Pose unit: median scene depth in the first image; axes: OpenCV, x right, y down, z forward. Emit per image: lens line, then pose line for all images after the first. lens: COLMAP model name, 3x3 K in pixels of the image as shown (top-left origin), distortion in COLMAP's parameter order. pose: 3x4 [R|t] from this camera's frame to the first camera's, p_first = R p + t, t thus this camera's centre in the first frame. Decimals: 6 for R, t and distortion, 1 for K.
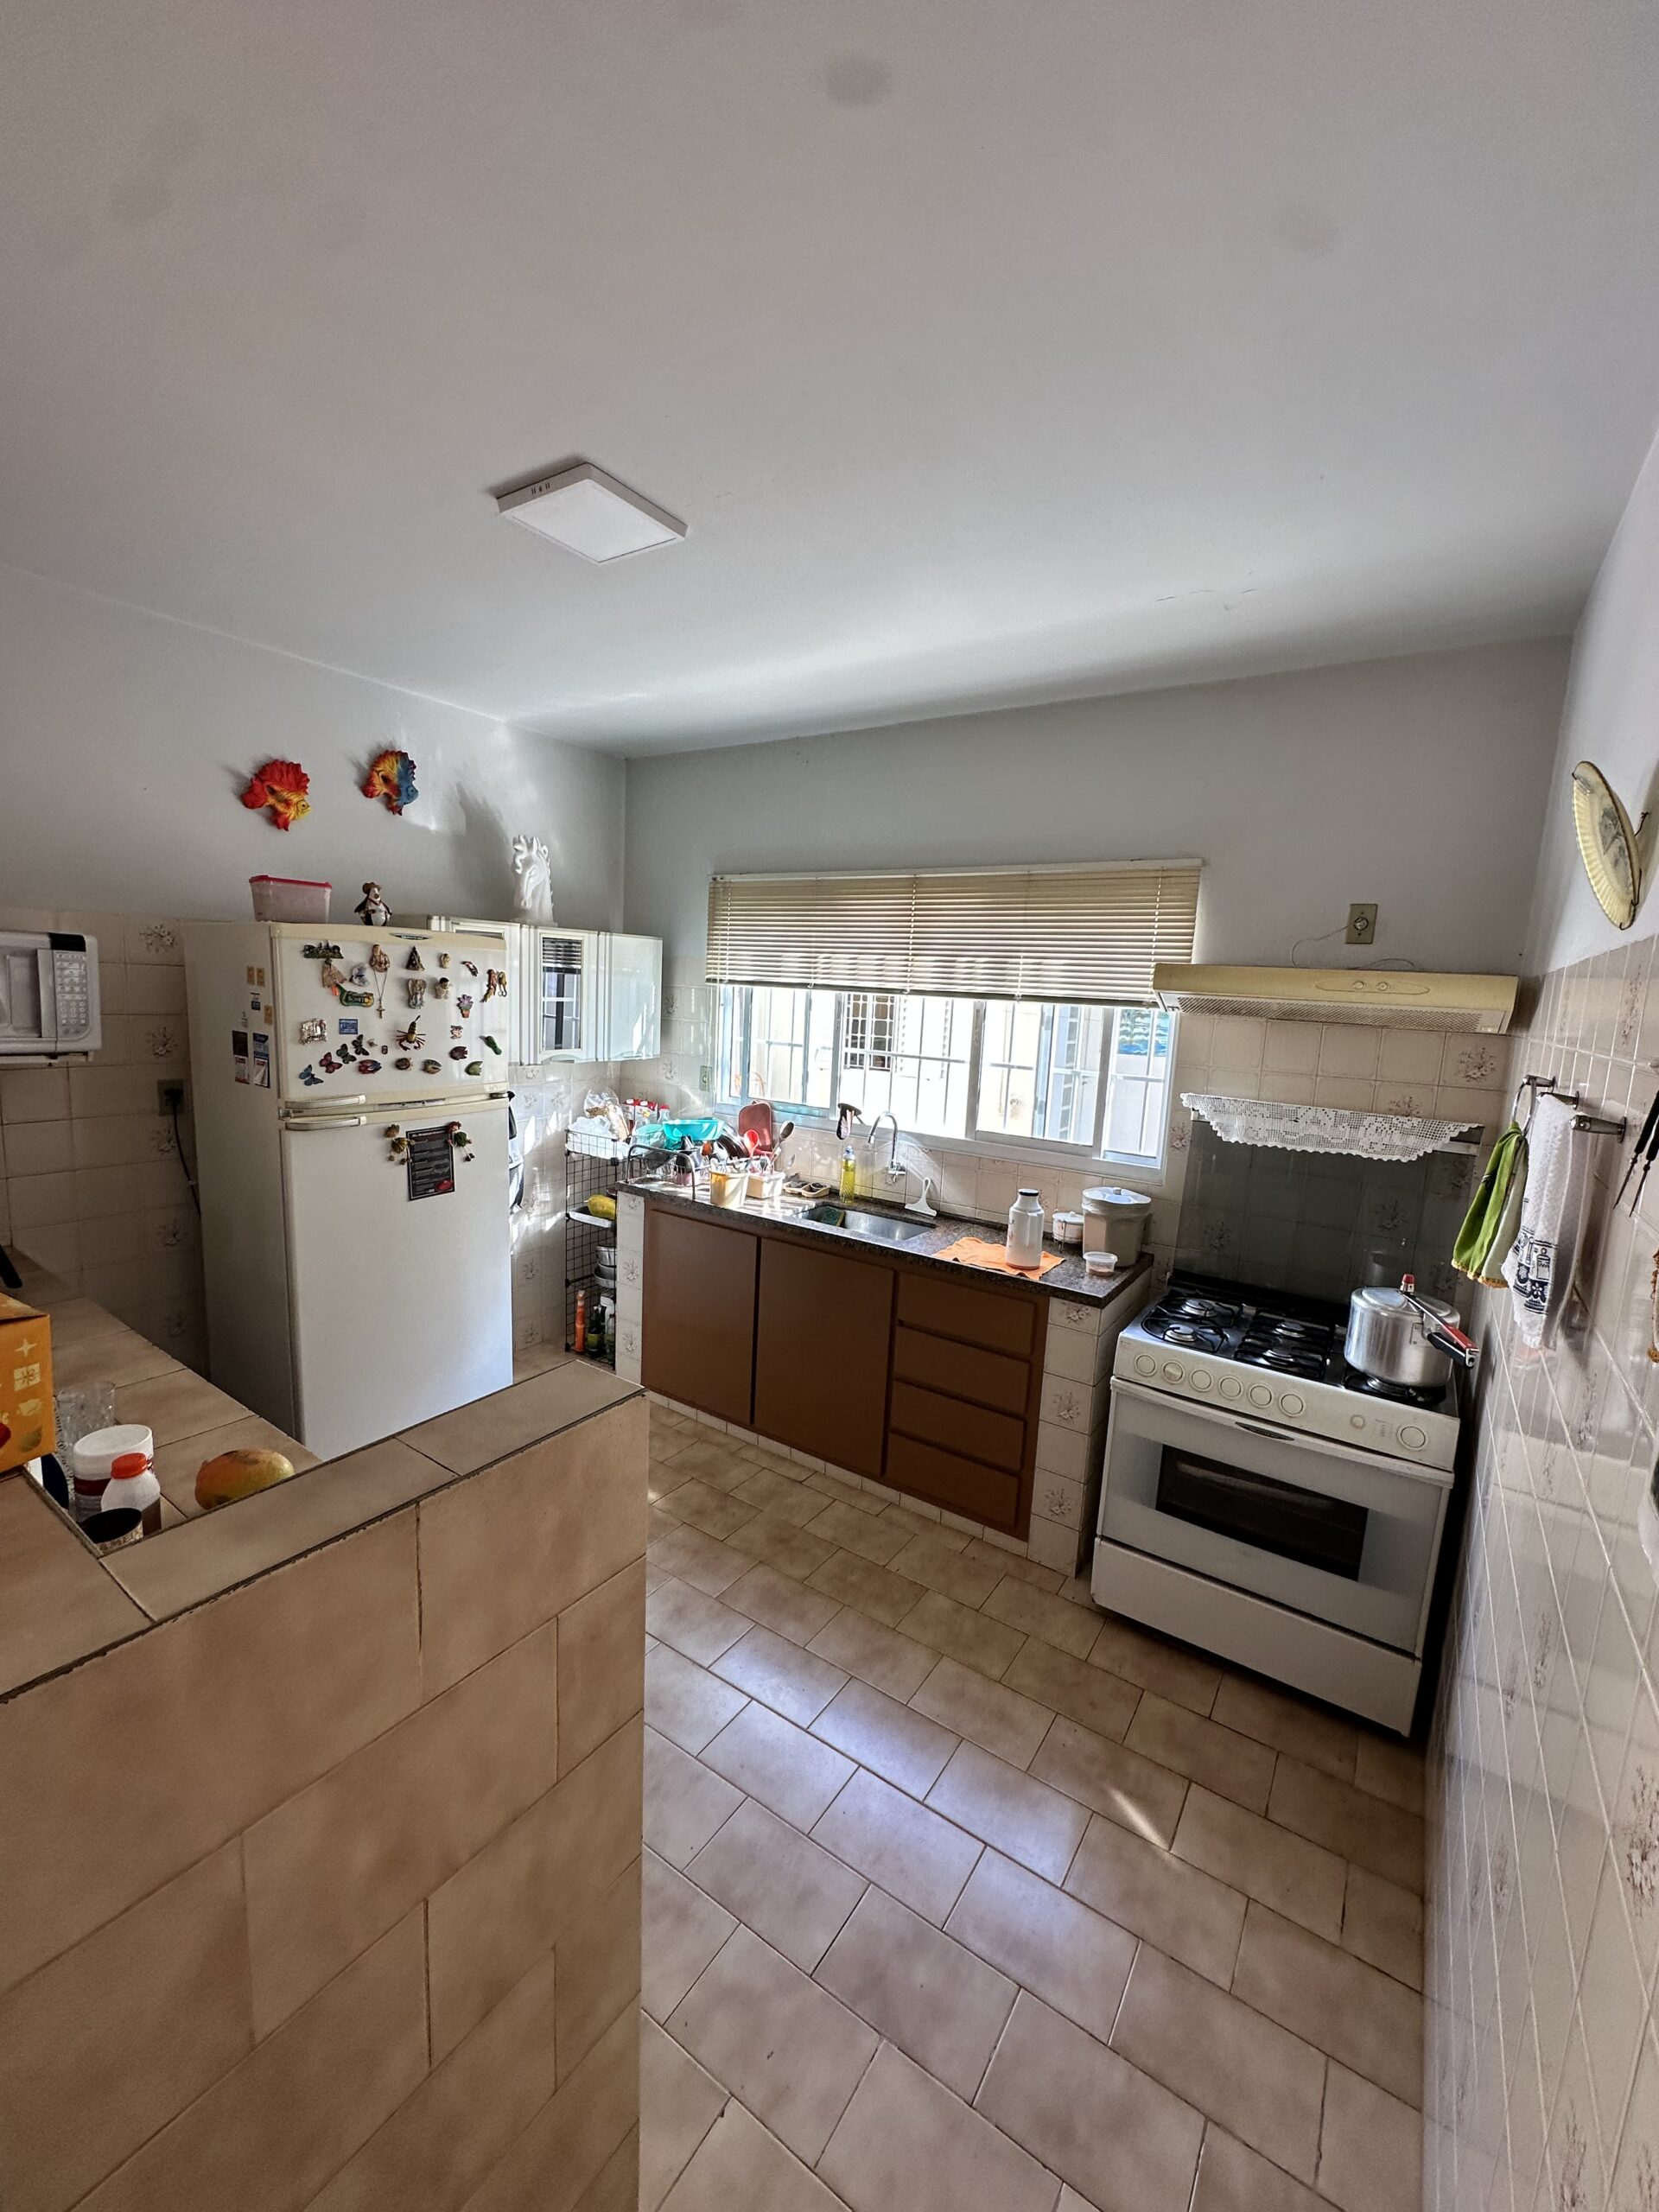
lens RADIAL K [[885.8, 0, 827.9], [0, 885.8, 1110.9], [0, 0, 1]] dist [-0.002265, 0.000197]
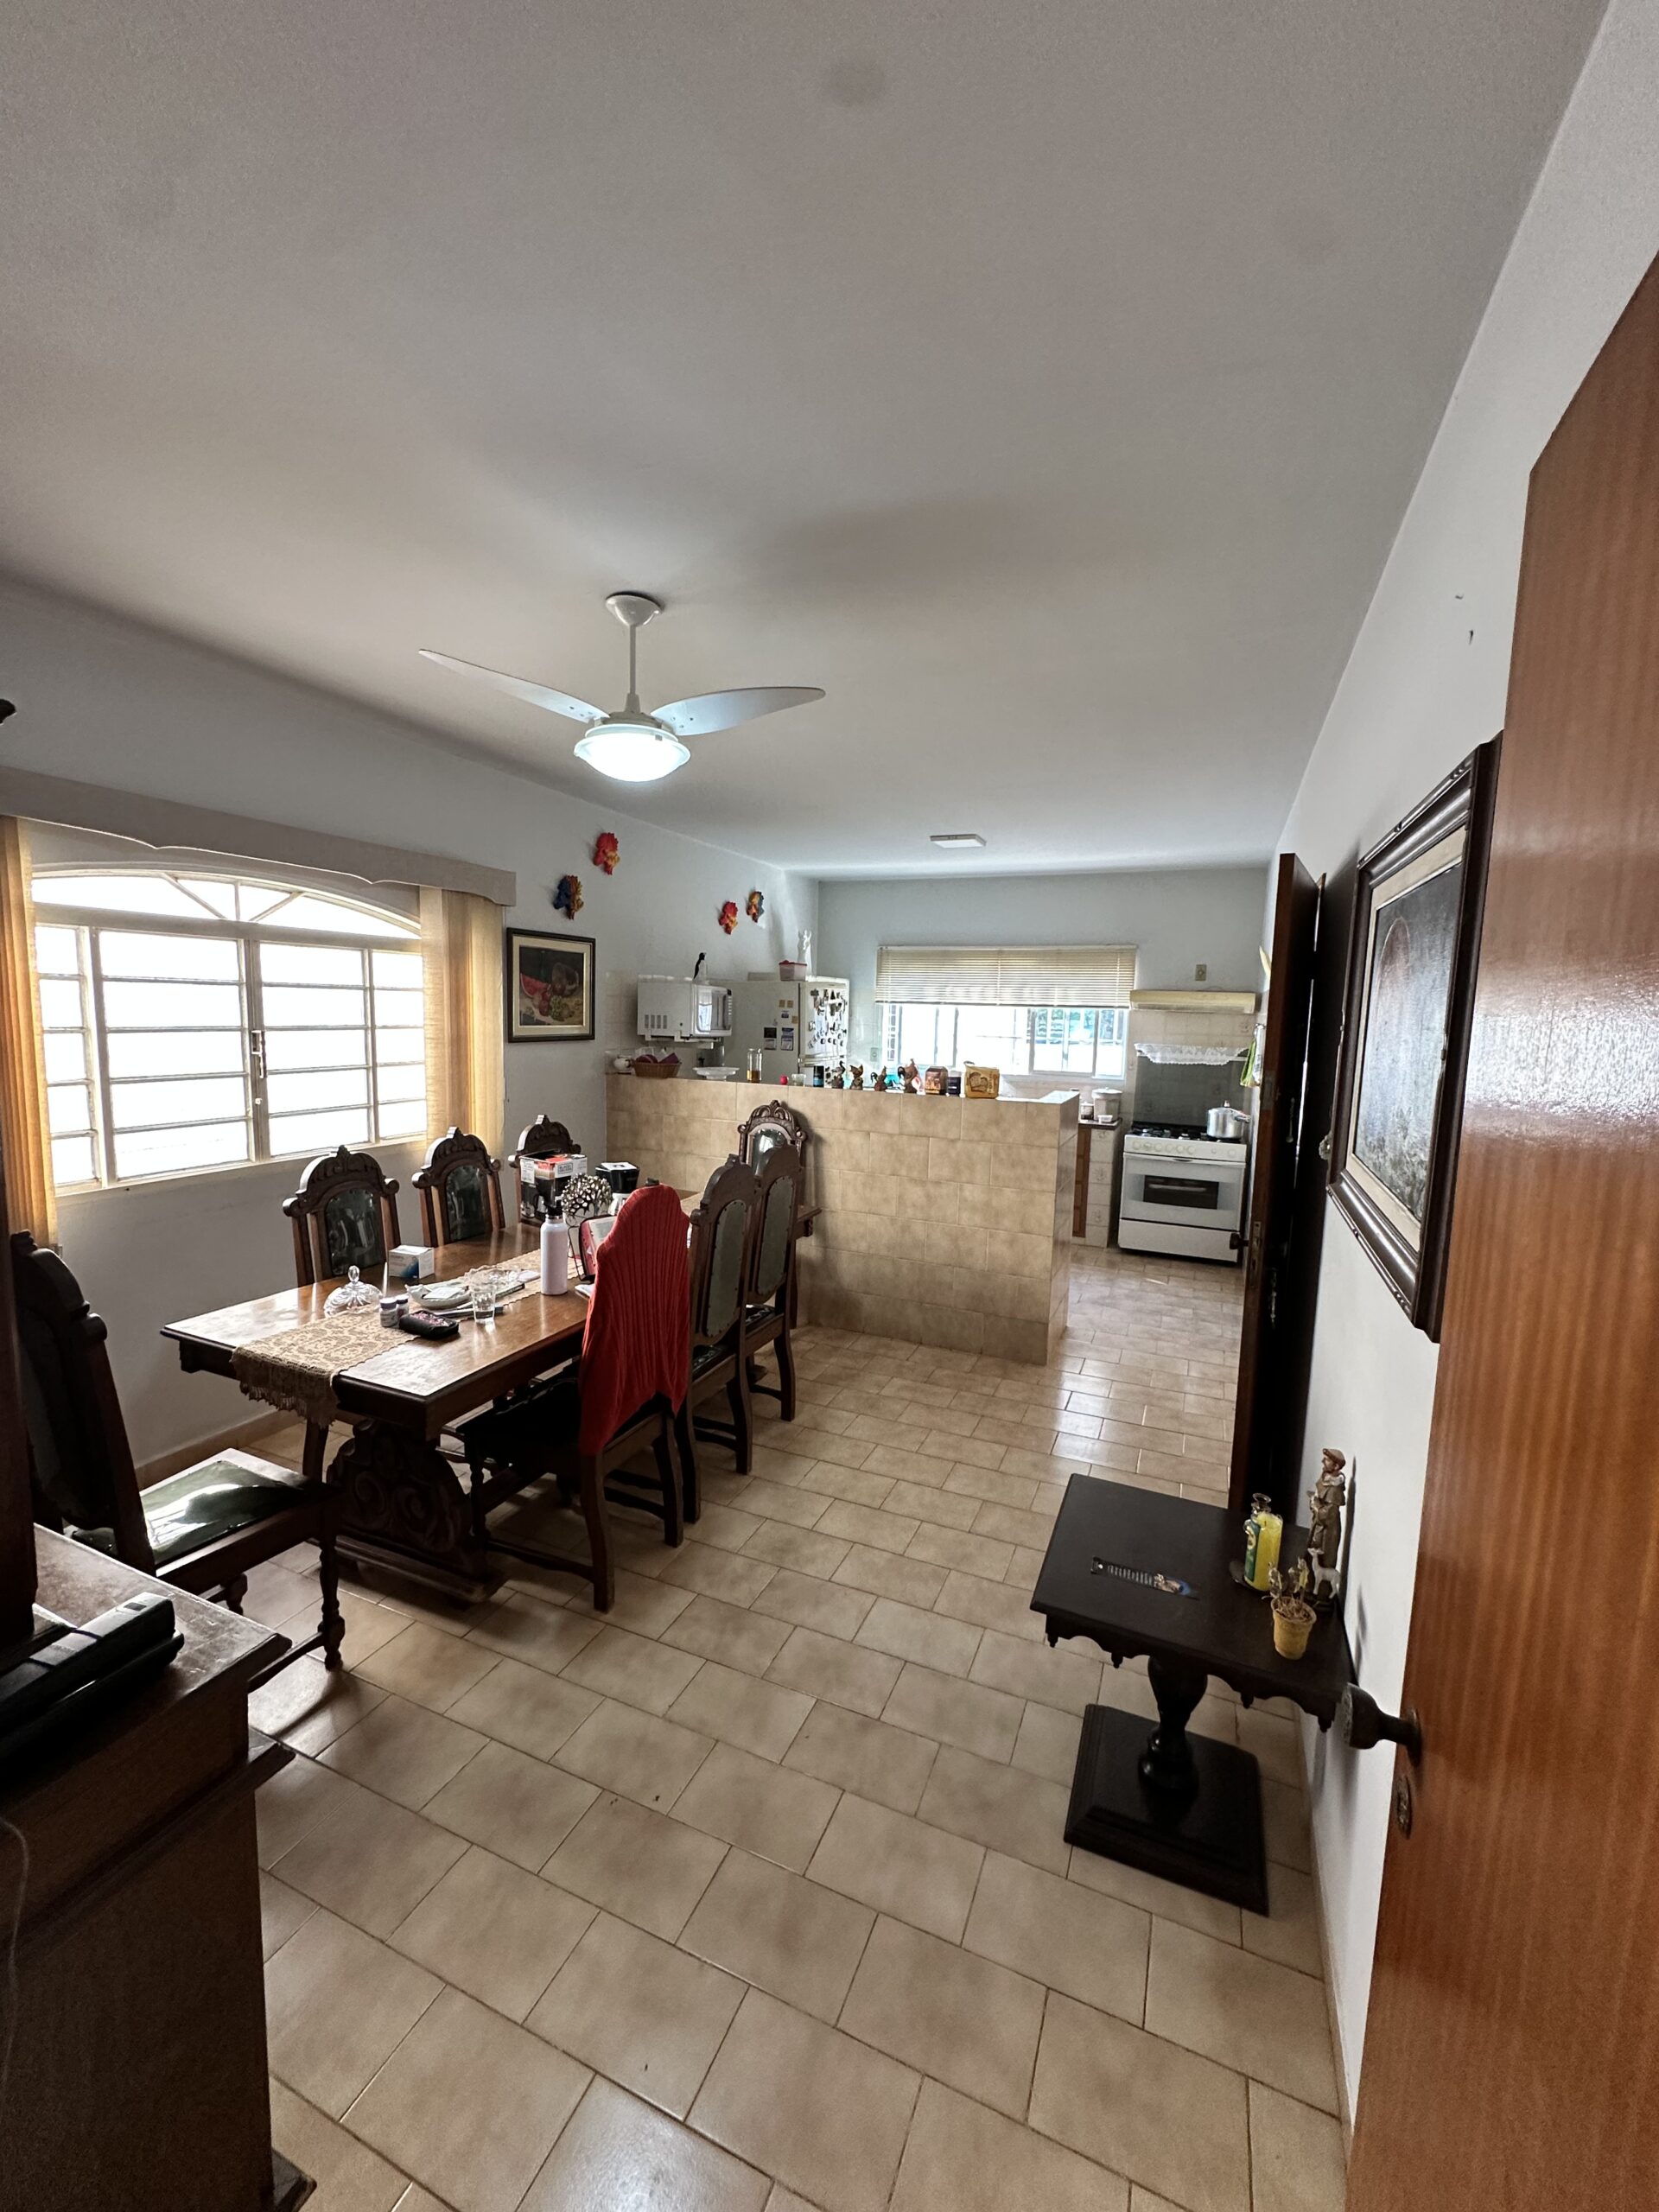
lens RADIAL K [[885.8, 0, 829.6], [0, 885.8, 1112.5], [0, 0, 1]] dist [-0.002265, 0.000197]
pose [[0.981824, -0.046048, 0.184125, -0.874326], [0.048961, 0.998737, -0.011300, 0.153828], [-0.183372, 0.020110, 0.982838, -1.213010]]
